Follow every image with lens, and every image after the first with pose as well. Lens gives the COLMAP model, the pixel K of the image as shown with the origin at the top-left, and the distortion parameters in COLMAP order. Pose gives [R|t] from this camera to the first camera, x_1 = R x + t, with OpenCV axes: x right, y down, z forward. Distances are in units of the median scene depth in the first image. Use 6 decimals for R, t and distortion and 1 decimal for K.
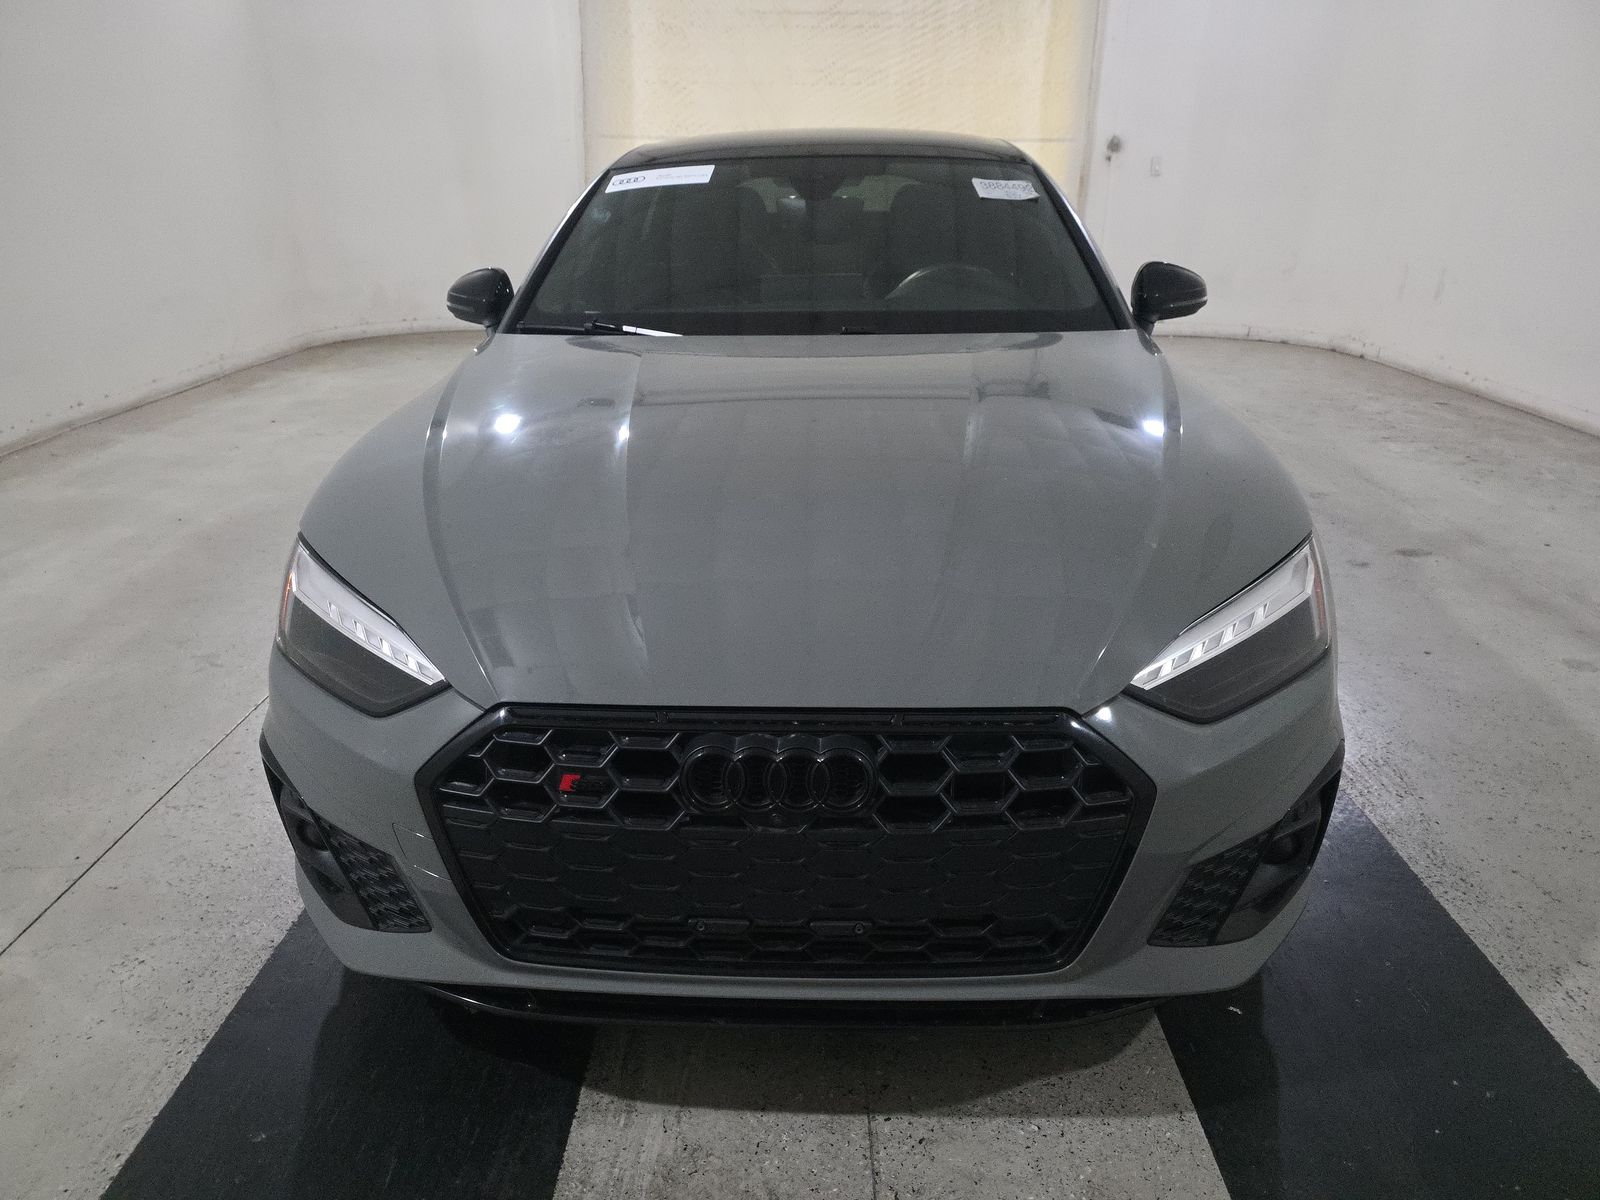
lens RADIAL K [[1071.4, 0, 789.6], [0, 1071.4, 596.5], [0, 0, 1]] dist [0.031983, -0.029967]
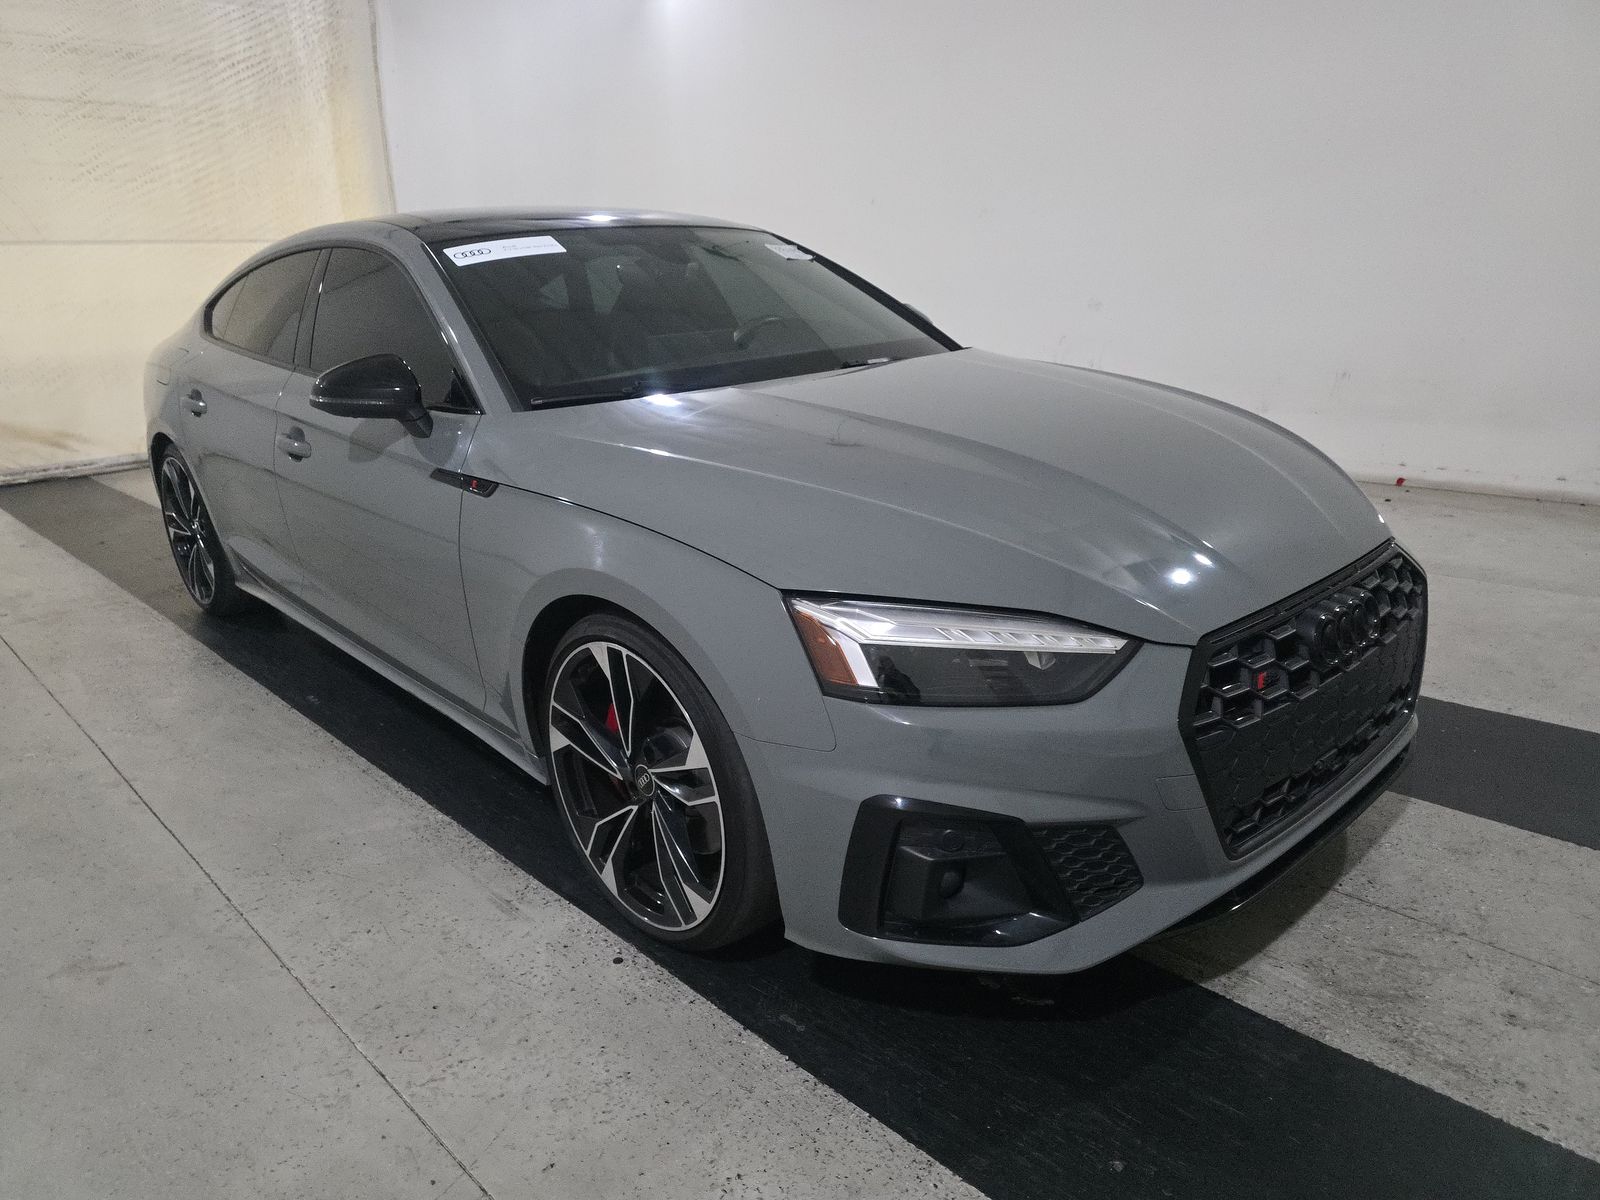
lens RADIAL K [[1071.4, 0, 781.0], [0, 1071.4, 578.2], [0, 0, 1]] dist [0.031983, -0.029967]
pose [[0.712412, -0.222167, 0.665666, -0.223435], [0.292236, 0.956325, 0.006416, -0.016938], [-0.638018, 0.189960, 0.746223, 0.068049]]
